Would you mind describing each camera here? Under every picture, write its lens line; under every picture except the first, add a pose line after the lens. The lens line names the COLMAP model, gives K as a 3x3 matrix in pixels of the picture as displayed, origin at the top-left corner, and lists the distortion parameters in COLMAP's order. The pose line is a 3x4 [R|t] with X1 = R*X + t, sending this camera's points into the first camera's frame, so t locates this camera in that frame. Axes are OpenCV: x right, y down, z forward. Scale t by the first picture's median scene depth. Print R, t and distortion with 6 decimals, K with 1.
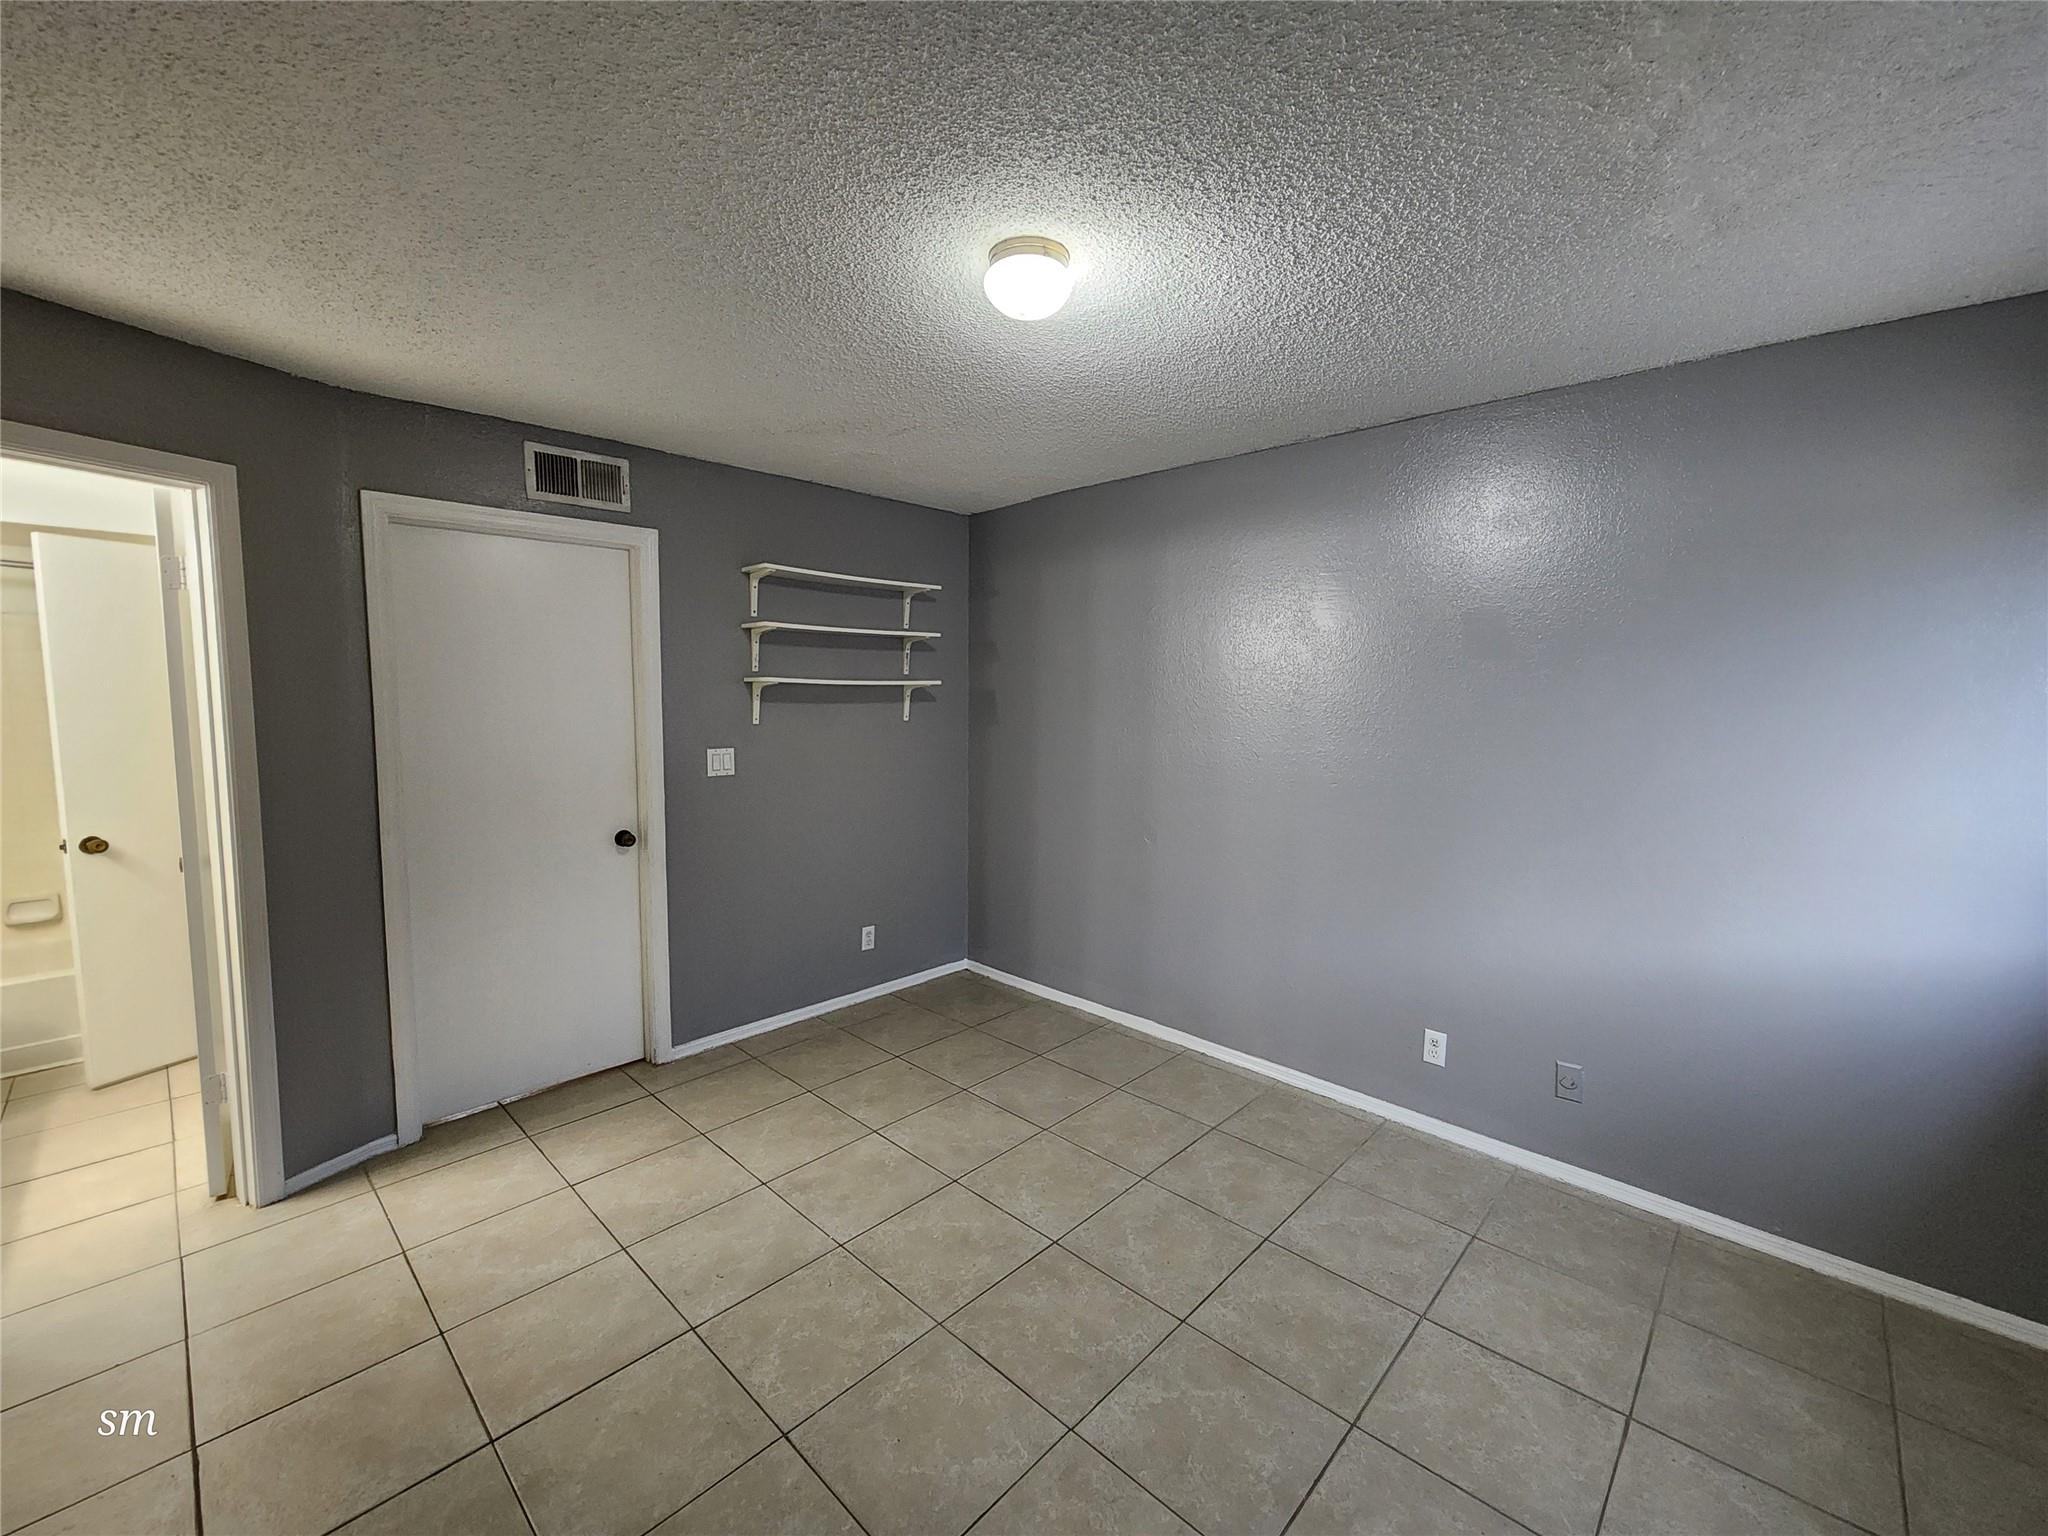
lens RADIAL K [[840.4, 0, 1029.1], [0, 840.4, 769.2], [0, 0, 1]] dist [0.001978, 0.000318]
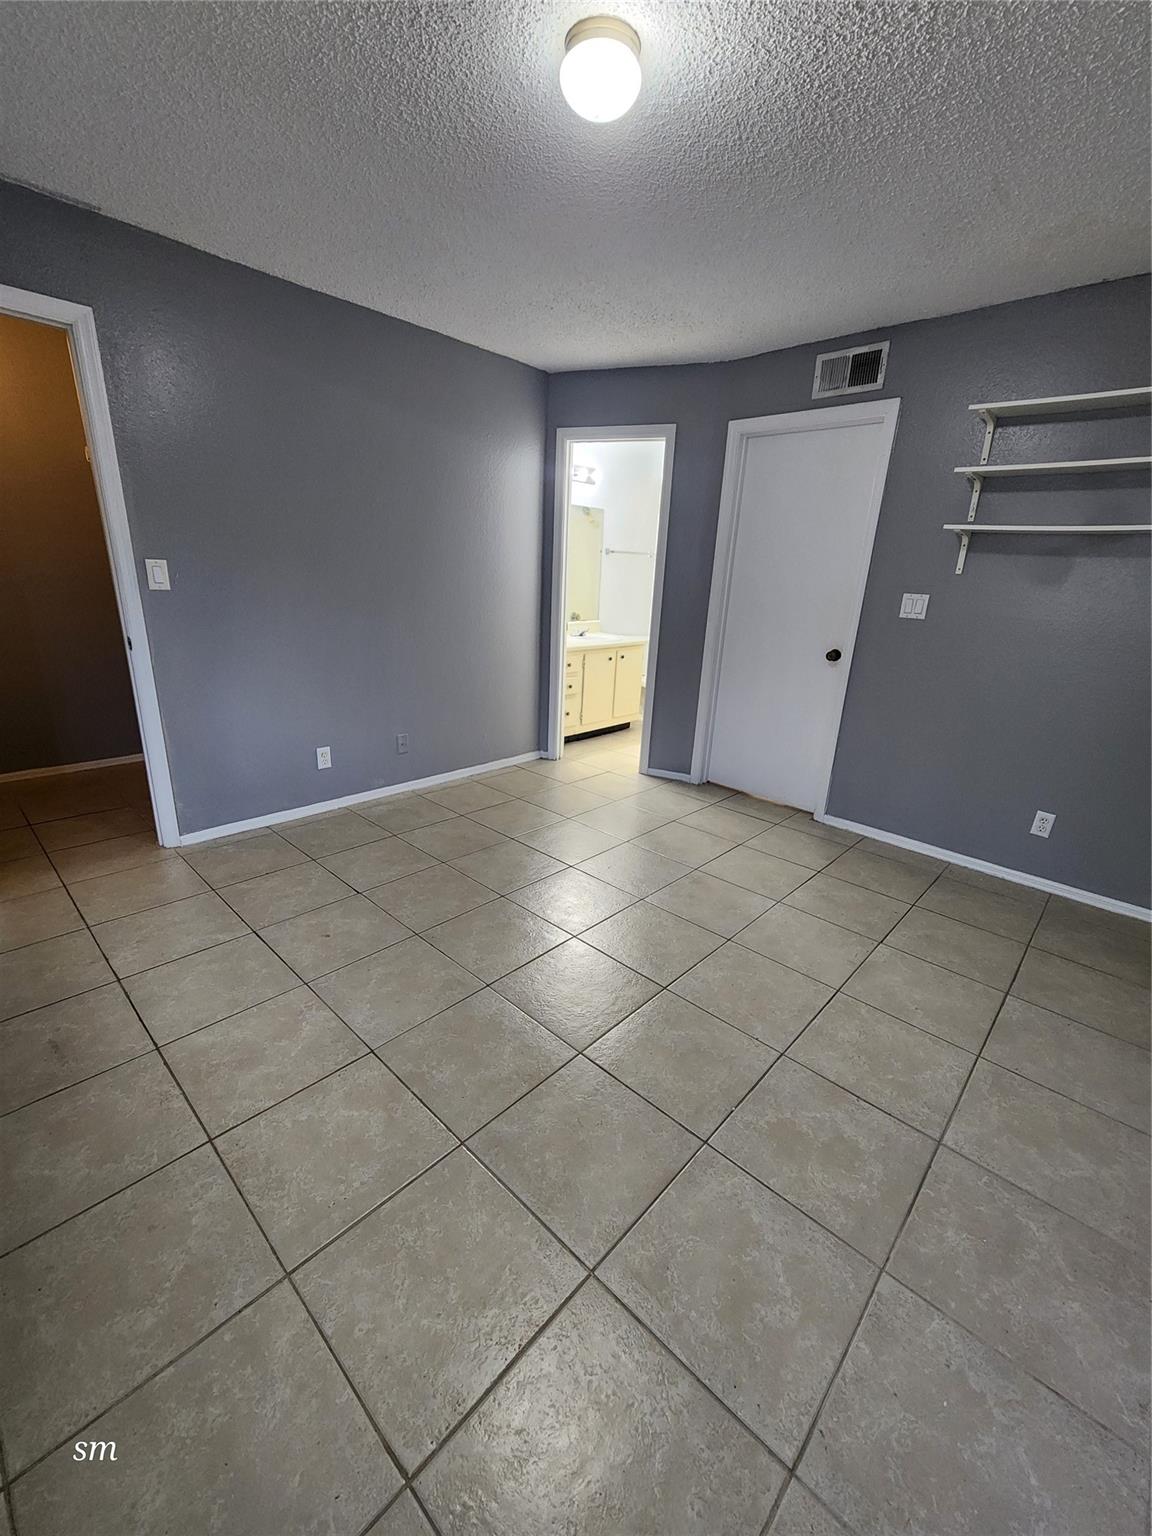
lens RADIAL K [[628.1, 0, 582.8], [0, 628.1, 780.8], [0, 0, 1]] dist [-0.003295, 0.000738]
pose [[0.004641, 0.314175, -0.949354, 0.642635], [-0.139995, 0.940219, 0.310468, 0.016014], [0.990141, 0.131464, 0.048346, 0.650021]]
